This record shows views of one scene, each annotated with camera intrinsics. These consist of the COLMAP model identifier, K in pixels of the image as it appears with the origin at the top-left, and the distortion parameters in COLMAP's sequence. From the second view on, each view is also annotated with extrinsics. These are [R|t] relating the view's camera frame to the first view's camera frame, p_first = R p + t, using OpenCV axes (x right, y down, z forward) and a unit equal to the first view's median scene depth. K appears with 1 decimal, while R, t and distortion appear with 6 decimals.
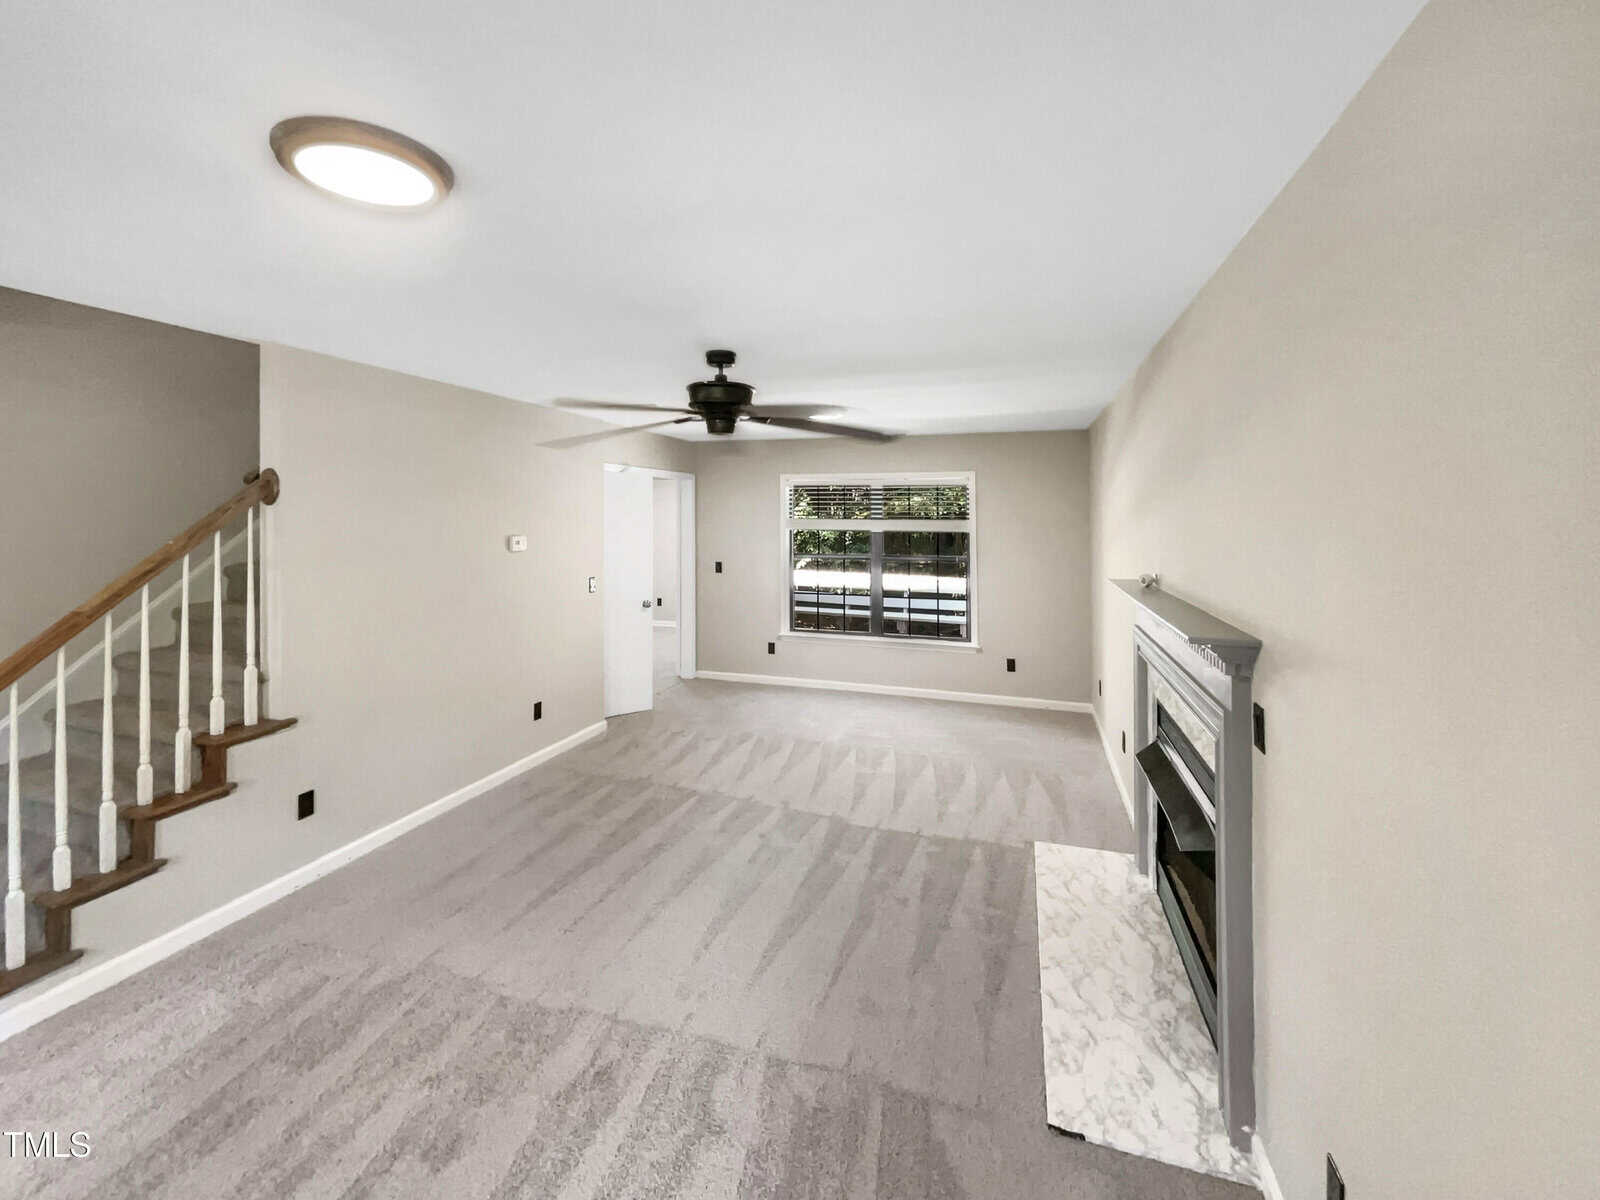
lens RADIAL K [[690.5, 0, 798.3], [0, 690.5, 577.3], [0, 0, 1]] dist [0.001951, -0.000003]
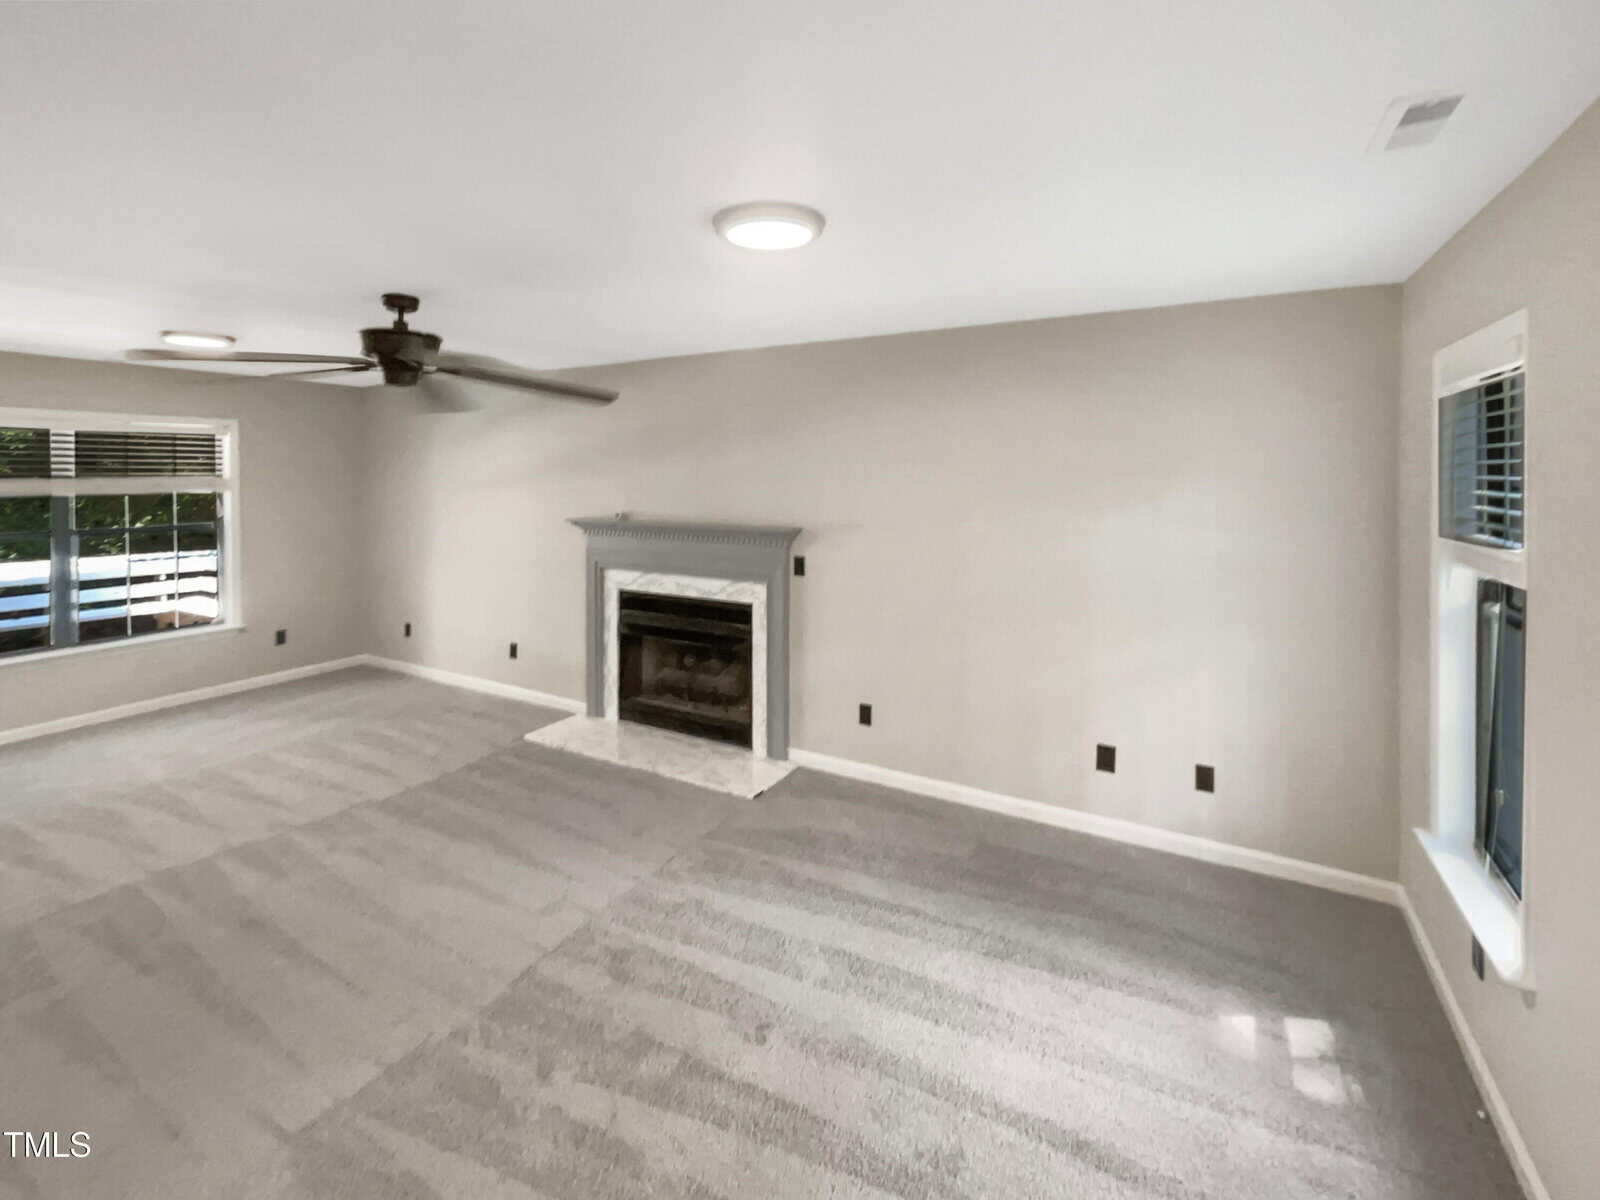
lens RADIAL K [[671.5, 0, 801.6], [0, 671.5, 594.2], [0, 0, 1]] dist [0.000332, 0.000127]
pose [[0.218380, -0.187087, 0.957762, -0.914385], [0.091414, 0.981057, 0.170794, -0.042574], [-0.971573, 0.050255, 0.231346, 0.298657]]
